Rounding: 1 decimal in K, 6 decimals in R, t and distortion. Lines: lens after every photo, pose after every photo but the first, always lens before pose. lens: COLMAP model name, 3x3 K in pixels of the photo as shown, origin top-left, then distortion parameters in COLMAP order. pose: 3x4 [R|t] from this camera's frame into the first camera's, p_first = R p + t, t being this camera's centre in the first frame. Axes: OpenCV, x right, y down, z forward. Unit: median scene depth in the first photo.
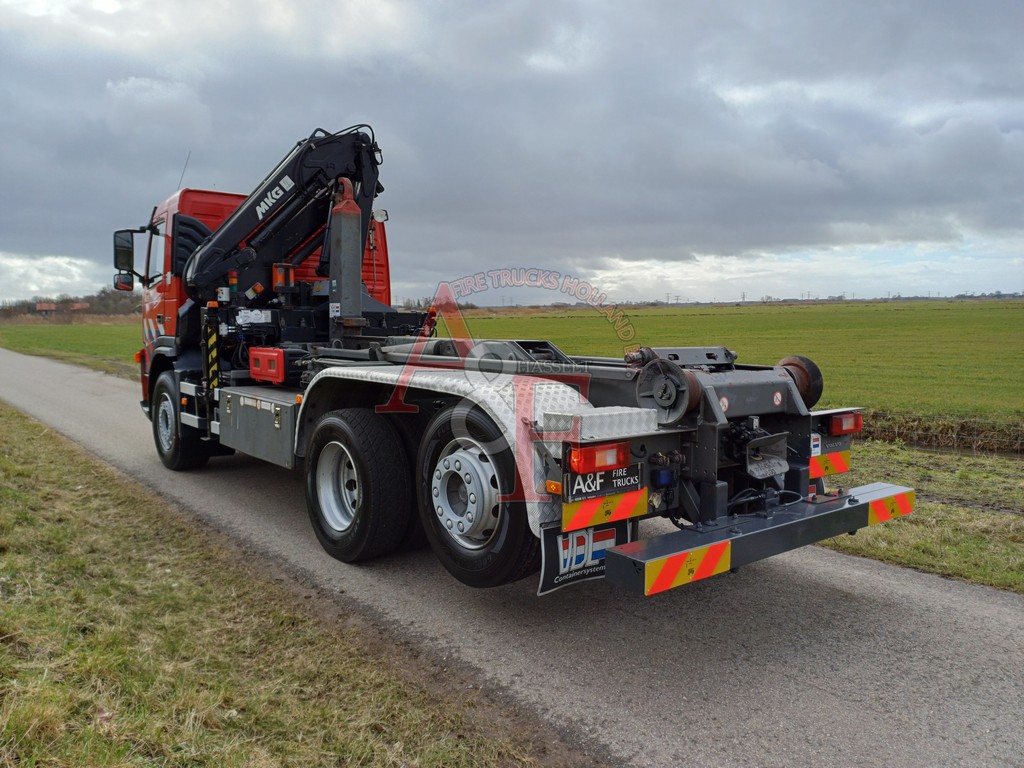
lens RADIAL K [[772.3, 0, 519.5], [0, 772.3, 382.3], [0, 0, 1]] dist [0.061695, 0.002792]
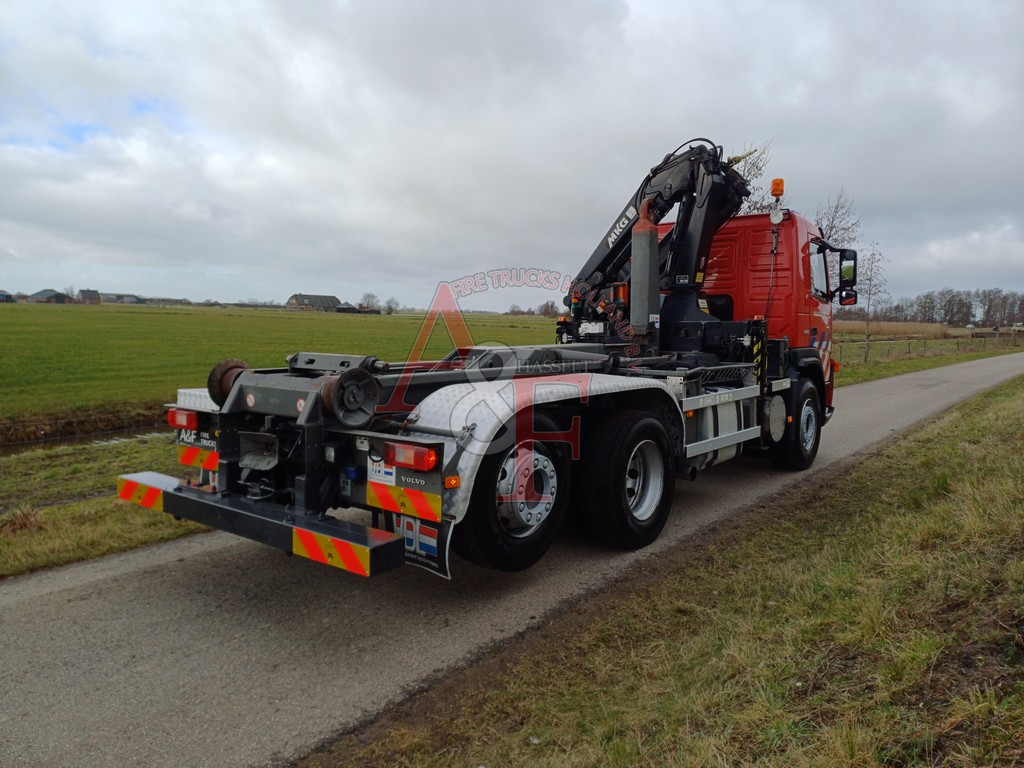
lens RADIAL K [[772.3, 0, 519.5], [0, 772.3, 382.3], [0, 0, 1]] dist [0.061695, 0.002792]
pose [[0.191038, 0.063426, -0.979531, 1.374294], [-0.076177, 0.995859, 0.049626, -0.082069], [0.978622, 0.065137, 0.195078, 1.059560]]
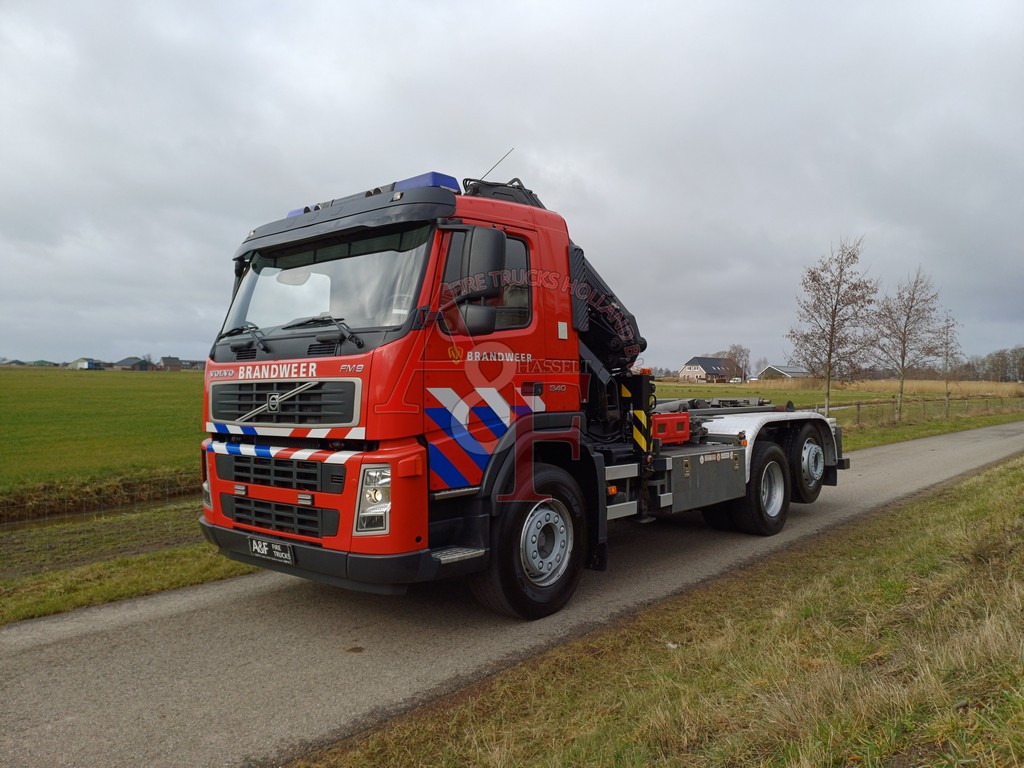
lens RADIAL K [[799.6, 0, 505.9], [0, 799.6, 379.7], [0, 0, 1]] dist [0.062219, 0.006496]
pose [[-0.162541, 0.001879, 0.986700, -2.034484], [0.083570, 0.996431, 0.011869, -0.177372], [-0.983156, 0.084388, -0.162118, 2.063238]]
